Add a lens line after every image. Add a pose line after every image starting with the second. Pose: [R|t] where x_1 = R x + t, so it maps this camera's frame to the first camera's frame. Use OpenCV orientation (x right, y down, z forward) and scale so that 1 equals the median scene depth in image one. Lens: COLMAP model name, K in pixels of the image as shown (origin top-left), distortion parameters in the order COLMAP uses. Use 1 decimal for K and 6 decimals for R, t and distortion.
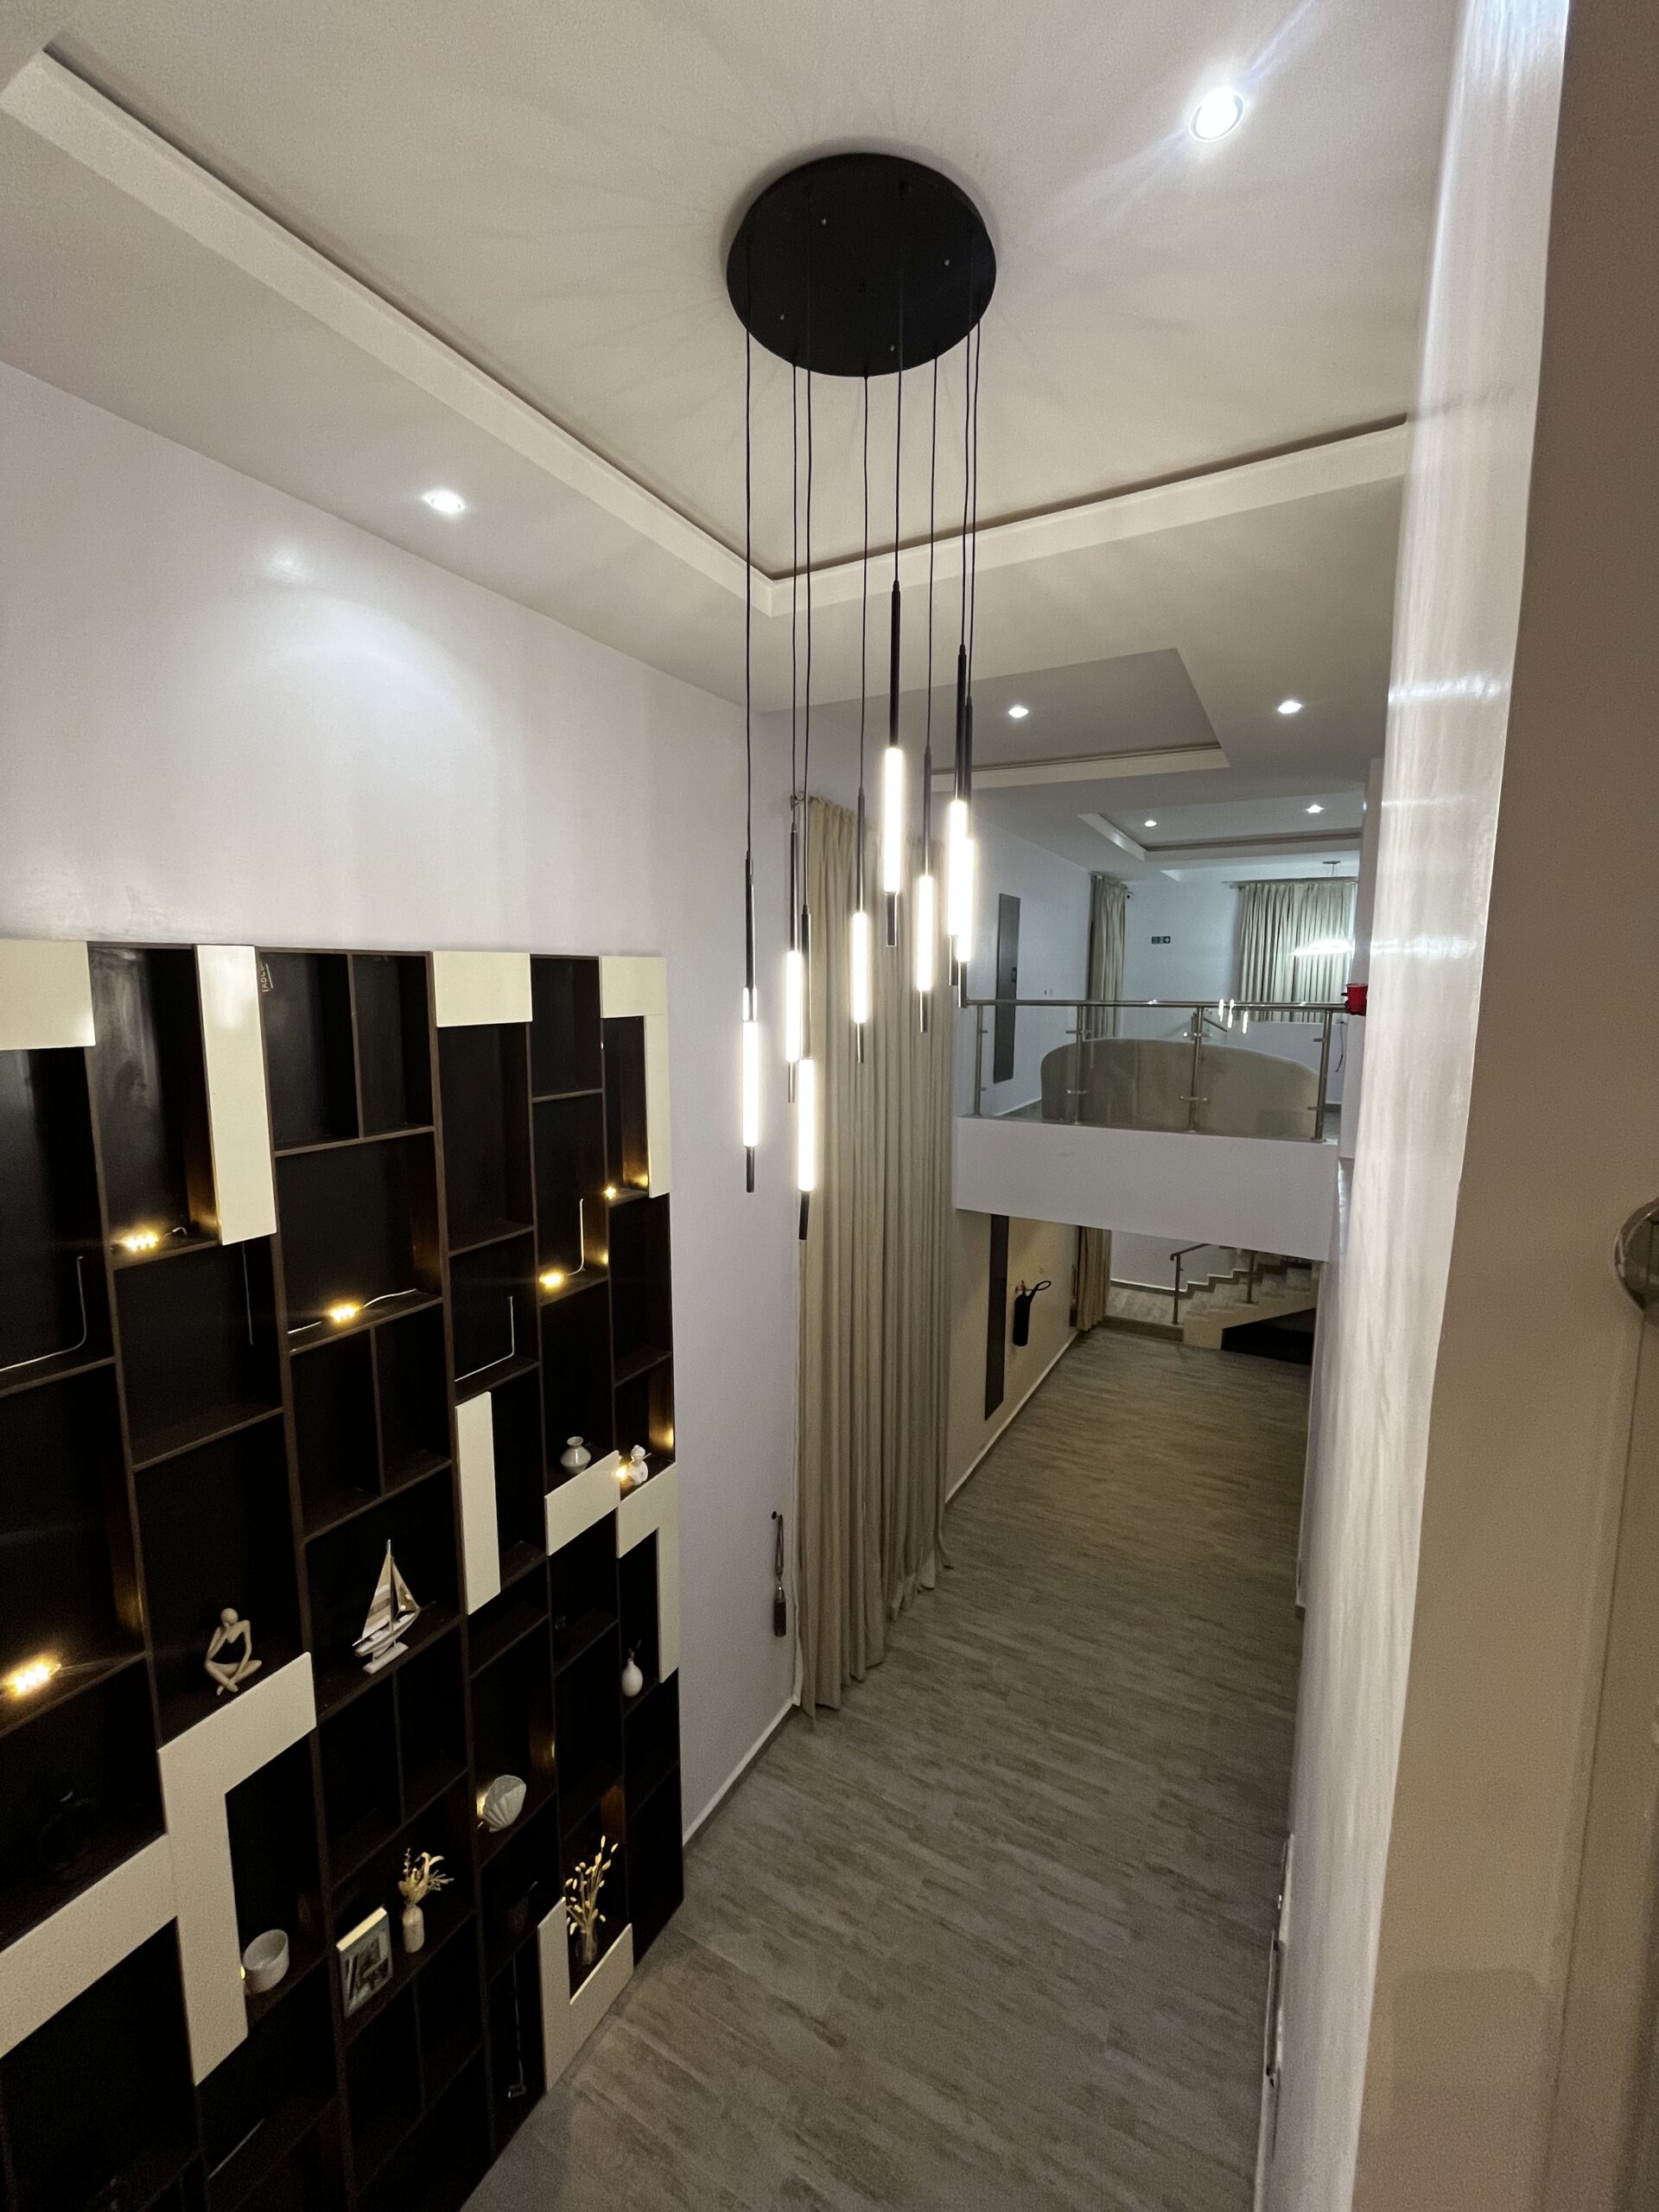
lens RADIAL K [[904.7, 0, 840.3], [0, 904.7, 1097.6], [0, 0, 1]] dist [0.002649, 0.000308]
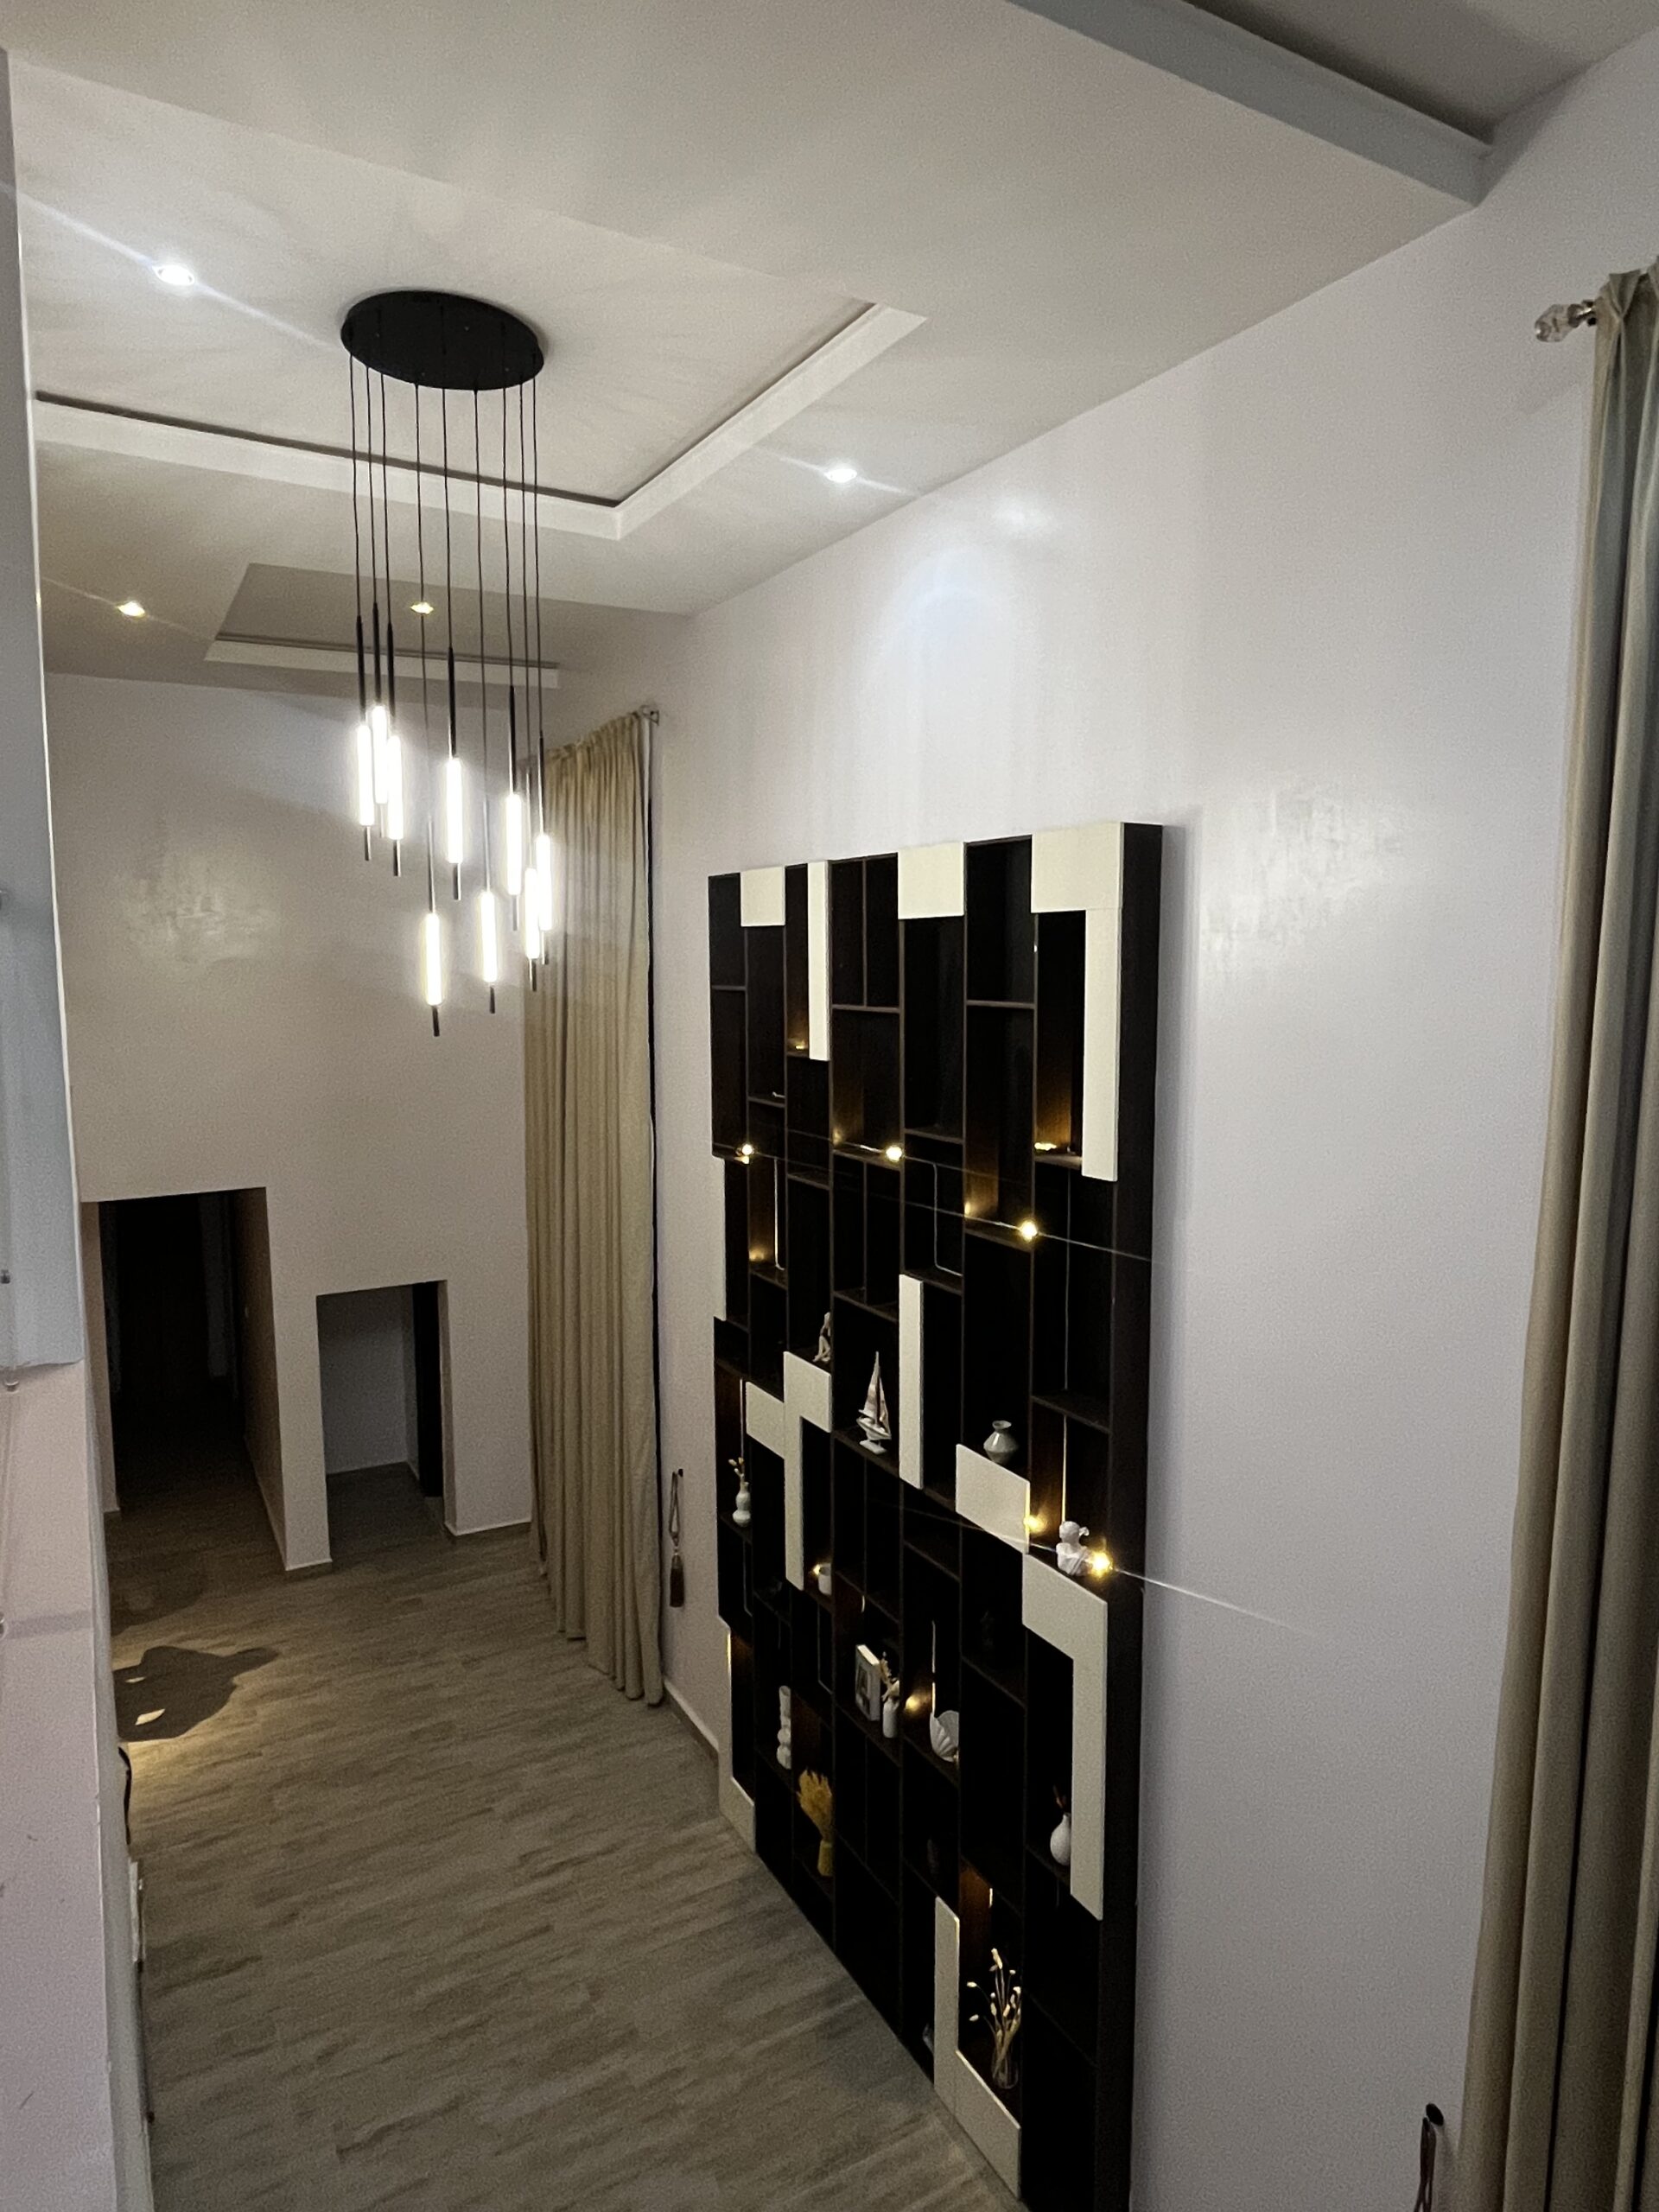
lens RADIAL K [[1327.8, 0, 837.2], [0, 1327.8, 1076.4], [0, 0, 1]] dist [-0.001107, 0.000059]
pose [[-0.517619, 0.084338, -0.851445, 0.956179], [-0.107993, 0.980732, 0.162796, -0.140075], [0.848769, 0.176216, -0.498537, 1.711064]]
